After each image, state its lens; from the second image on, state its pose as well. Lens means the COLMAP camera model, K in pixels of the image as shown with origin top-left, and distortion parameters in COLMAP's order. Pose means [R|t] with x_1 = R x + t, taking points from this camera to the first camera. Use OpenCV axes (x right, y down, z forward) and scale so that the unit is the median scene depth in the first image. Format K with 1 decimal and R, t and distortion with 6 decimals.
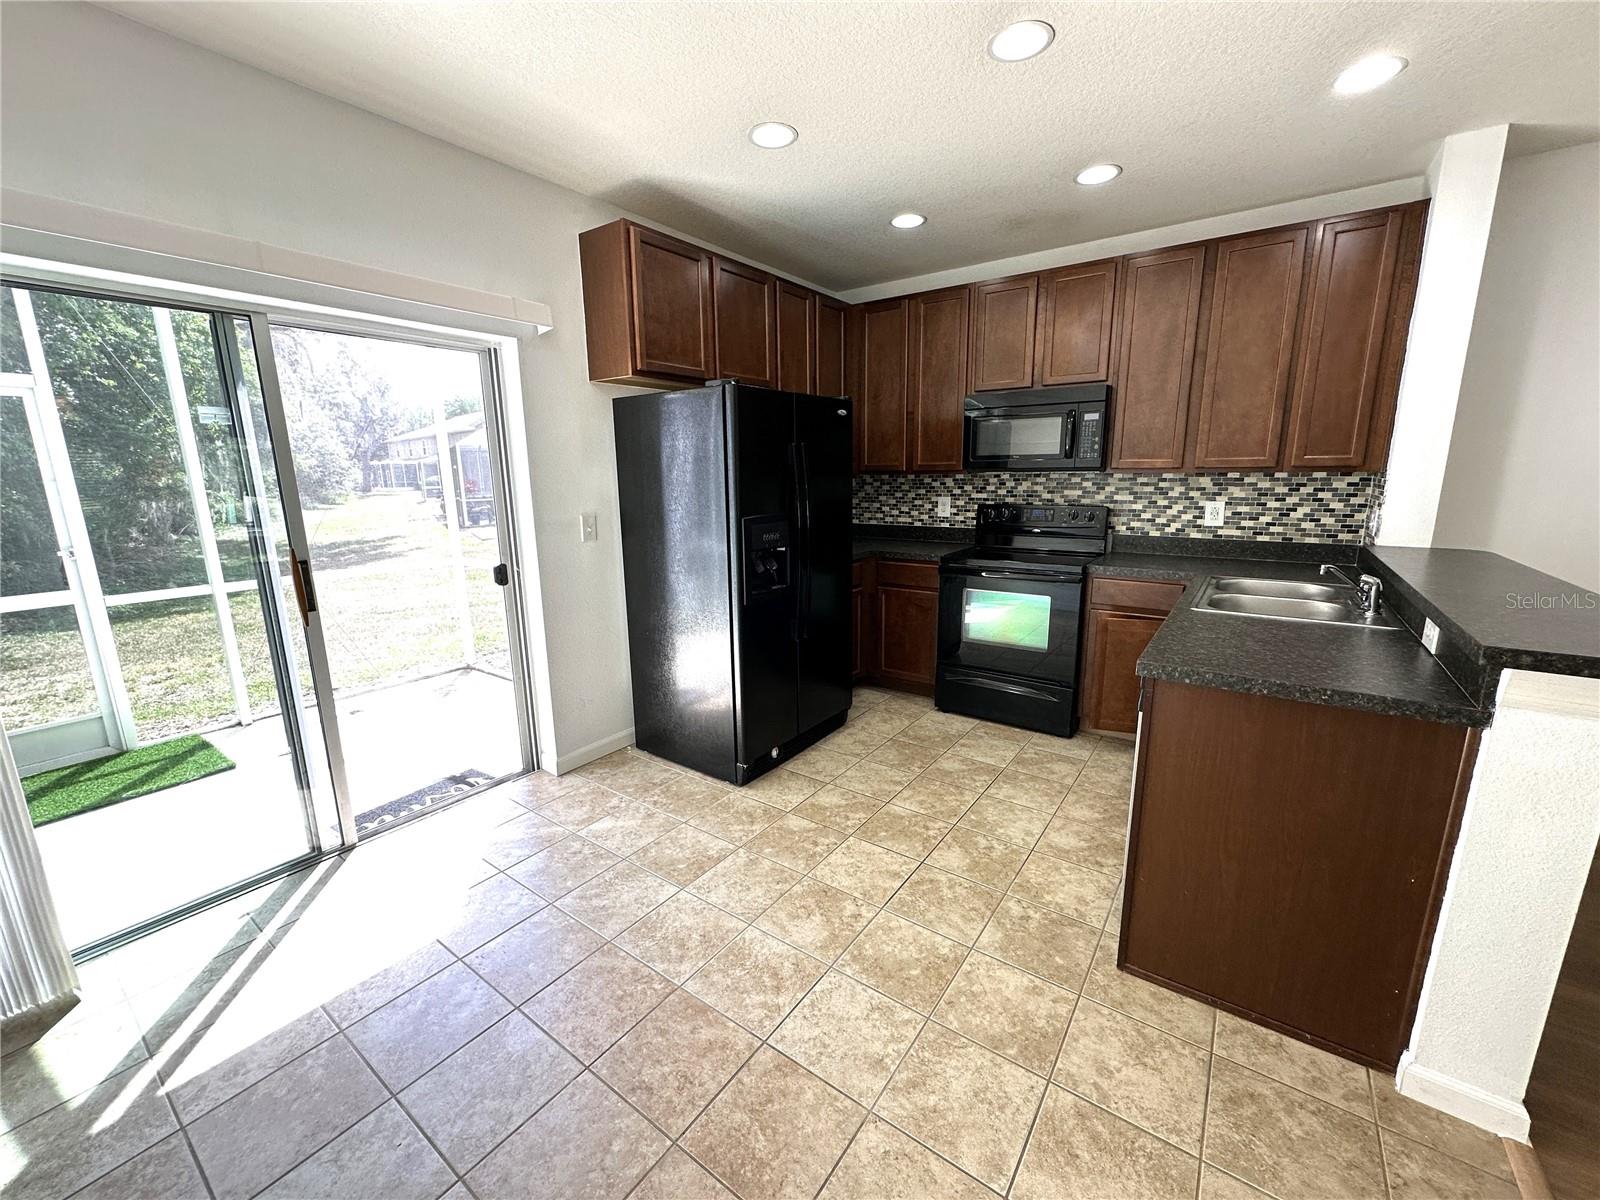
lens RADIAL K [[639.4, 0, 802.2], [0, 639.4, 602.7], [0, 0, 1]] dist [-0.001602, 0.000344]
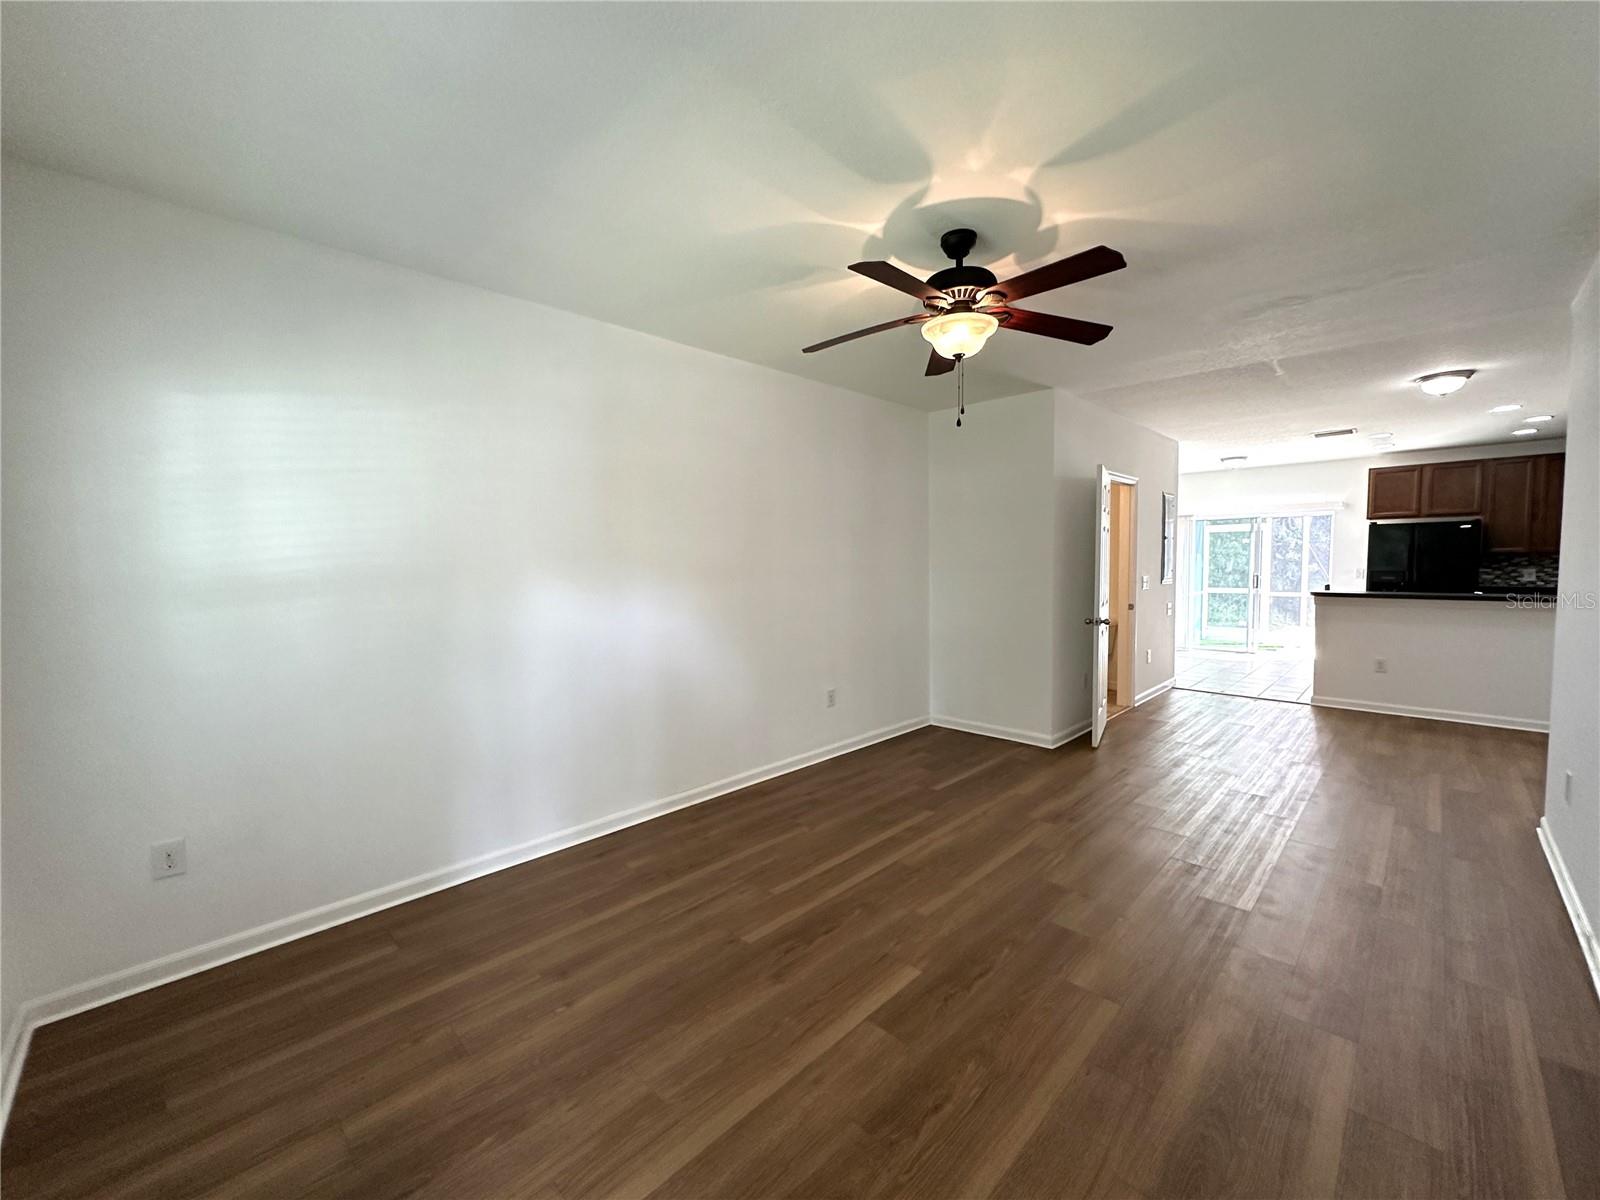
lens RADIAL K [[639.4, 0, 803.1], [0, 639.4, 601.9], [0, 0, 1]] dist [-0.001602, 0.000344]
pose [[-0.158961, 0.079505, -0.984078, 2.458071], [-0.191149, 0.975414, 0.109682, 0.140558], [0.968604, 0.205541, -0.139855, -0.794427]]
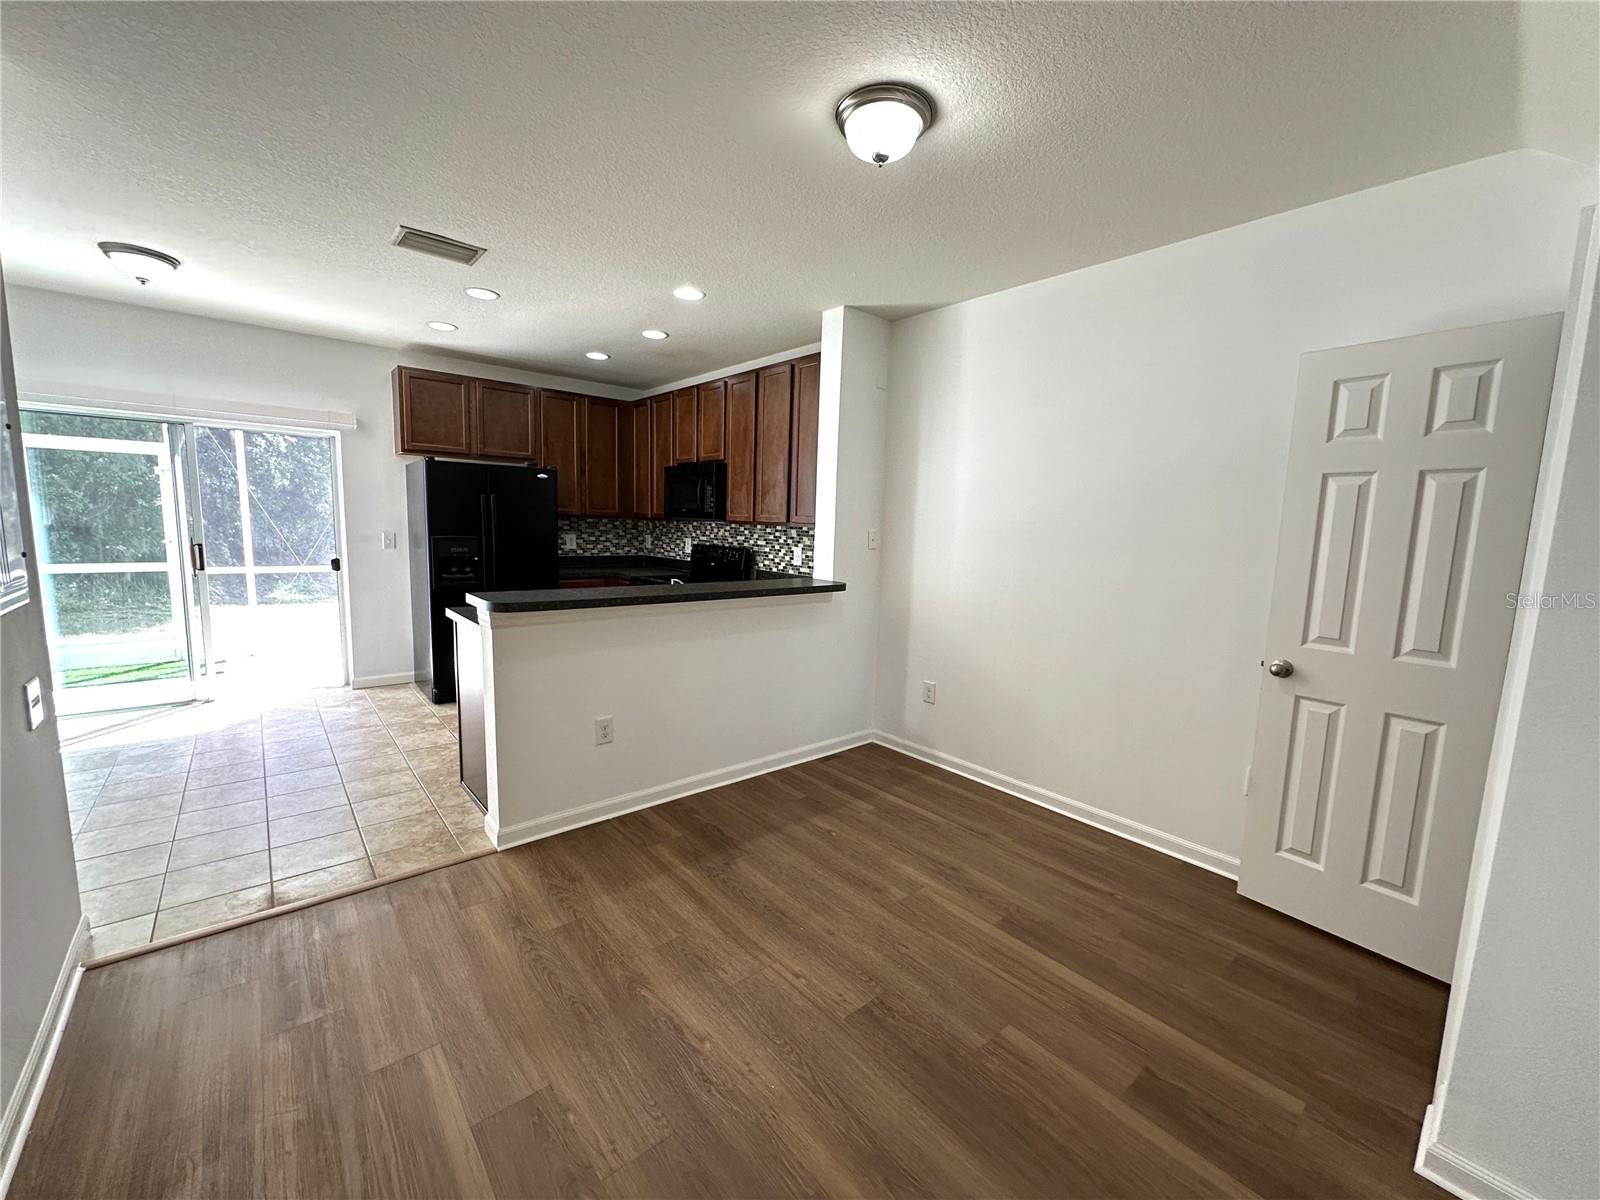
lens RADIAL K [[639.4, 0, 801.9], [0, 639.4, 601.1], [0, 0, 1]] dist [-0.001602, 0.000344]
pose [[0.971169, 0.072930, -0.226962, 0.990102], [-0.091406, 0.993209, -0.071975, 0.054593], [0.220172, 0.090646, 0.971240, -0.324718]]
